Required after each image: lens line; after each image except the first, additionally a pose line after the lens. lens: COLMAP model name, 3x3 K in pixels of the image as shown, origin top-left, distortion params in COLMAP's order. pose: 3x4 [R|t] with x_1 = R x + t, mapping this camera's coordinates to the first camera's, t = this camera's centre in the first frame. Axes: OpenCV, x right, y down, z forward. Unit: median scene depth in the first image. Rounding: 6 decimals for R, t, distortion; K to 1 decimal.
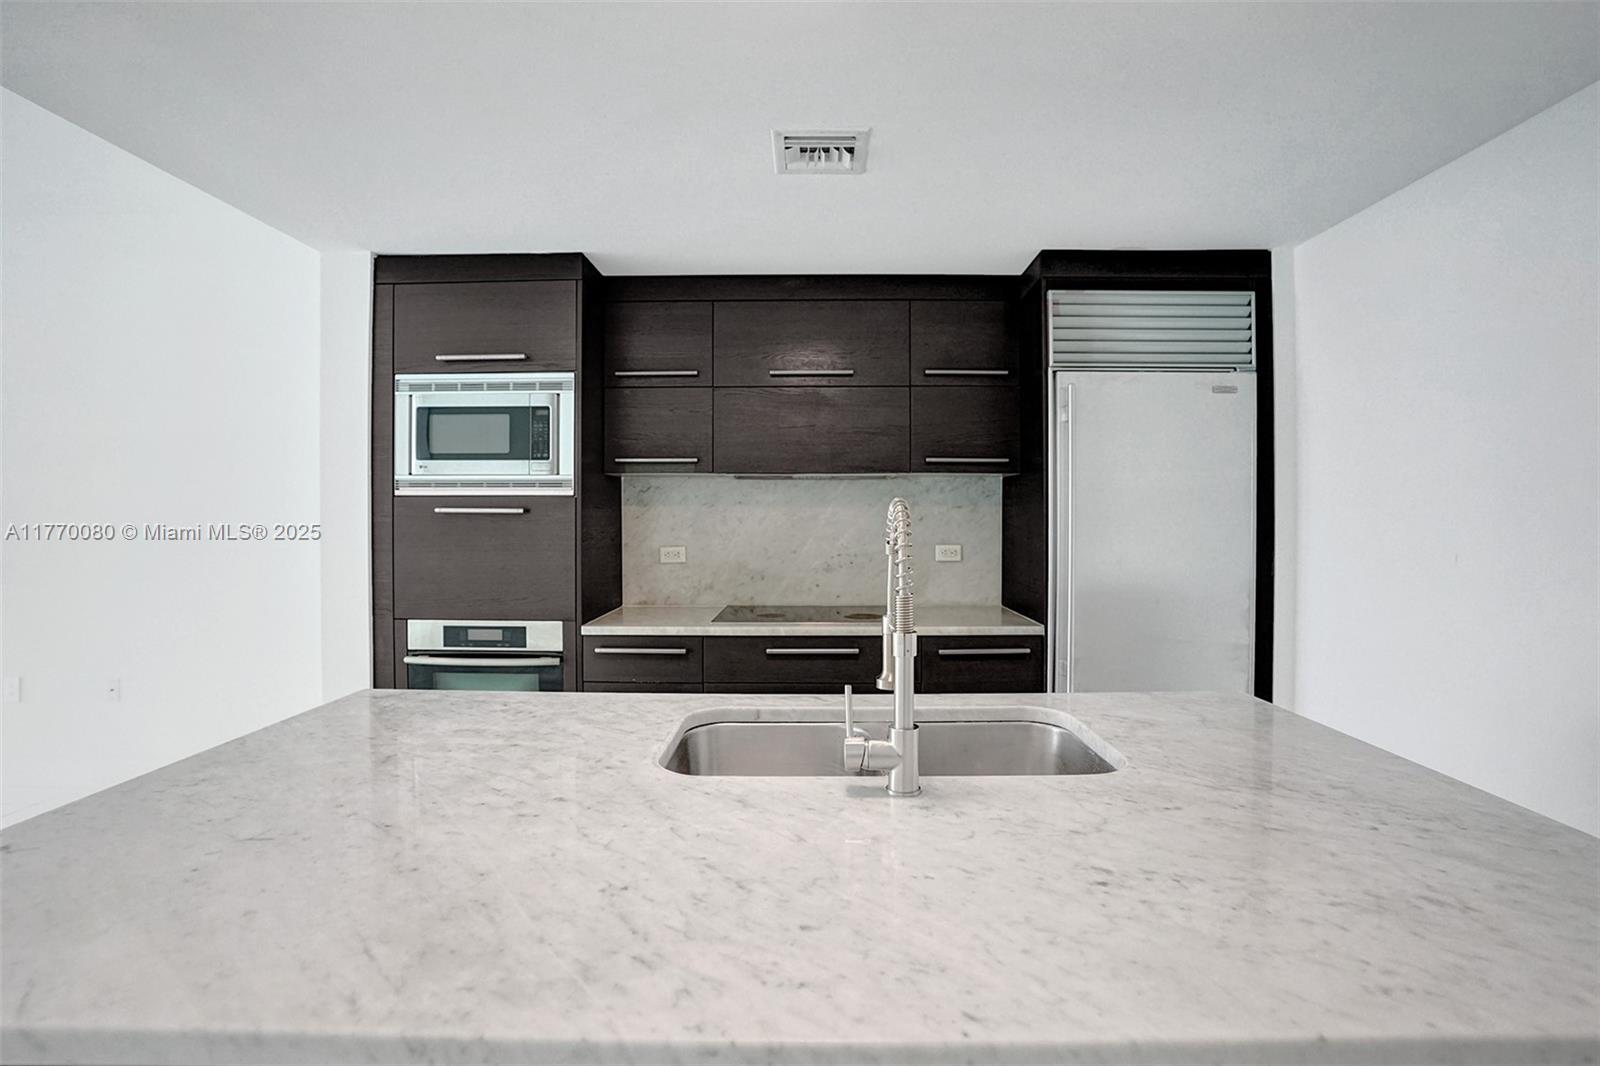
lens RADIAL K [[758.6, 0, 806.6], [0, 758.6, 536.5], [0, 0, 1]] dist [-0.066692, 0.027925]
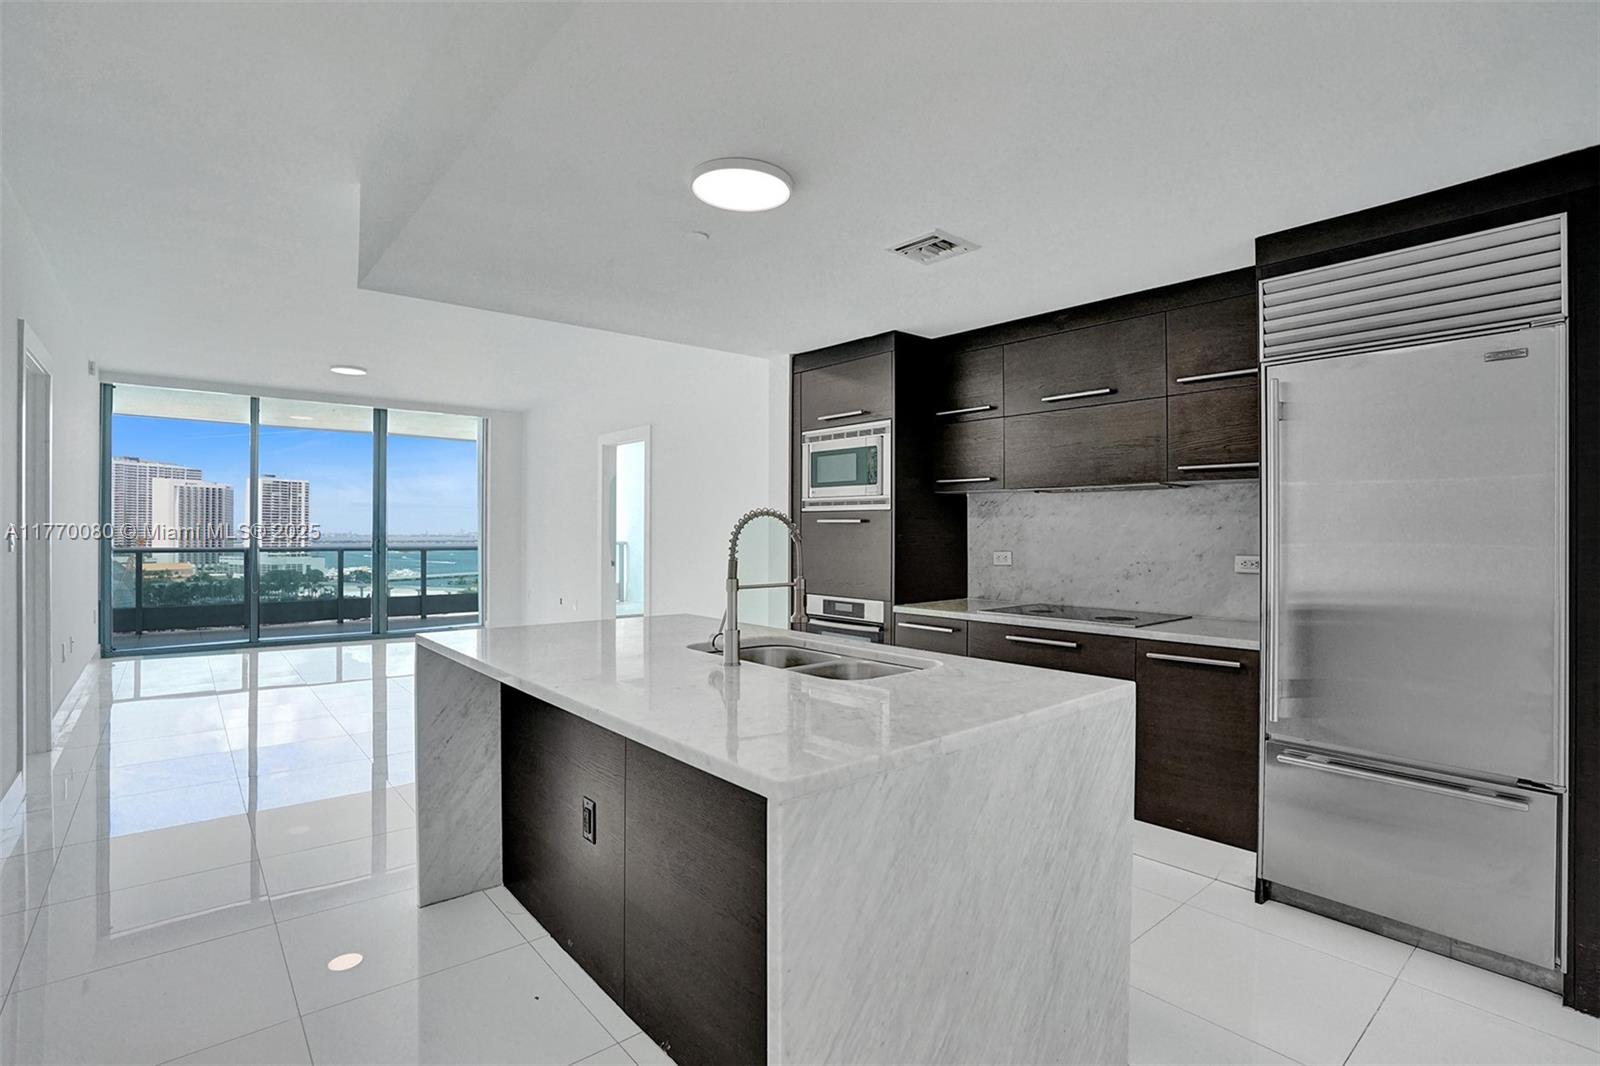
lens RADIAL K [[758.6, 0, 806.6], [0, 758.6, 536.5], [0, 0, 1]] dist [-0.066692, 0.027925]
pose [[0.666734, 0.008420, -0.745249, 0.609630], [-0.023739, 0.999669, -0.009944, 0.011446], [0.744918, 0.024321, 0.666713, -0.025810]]
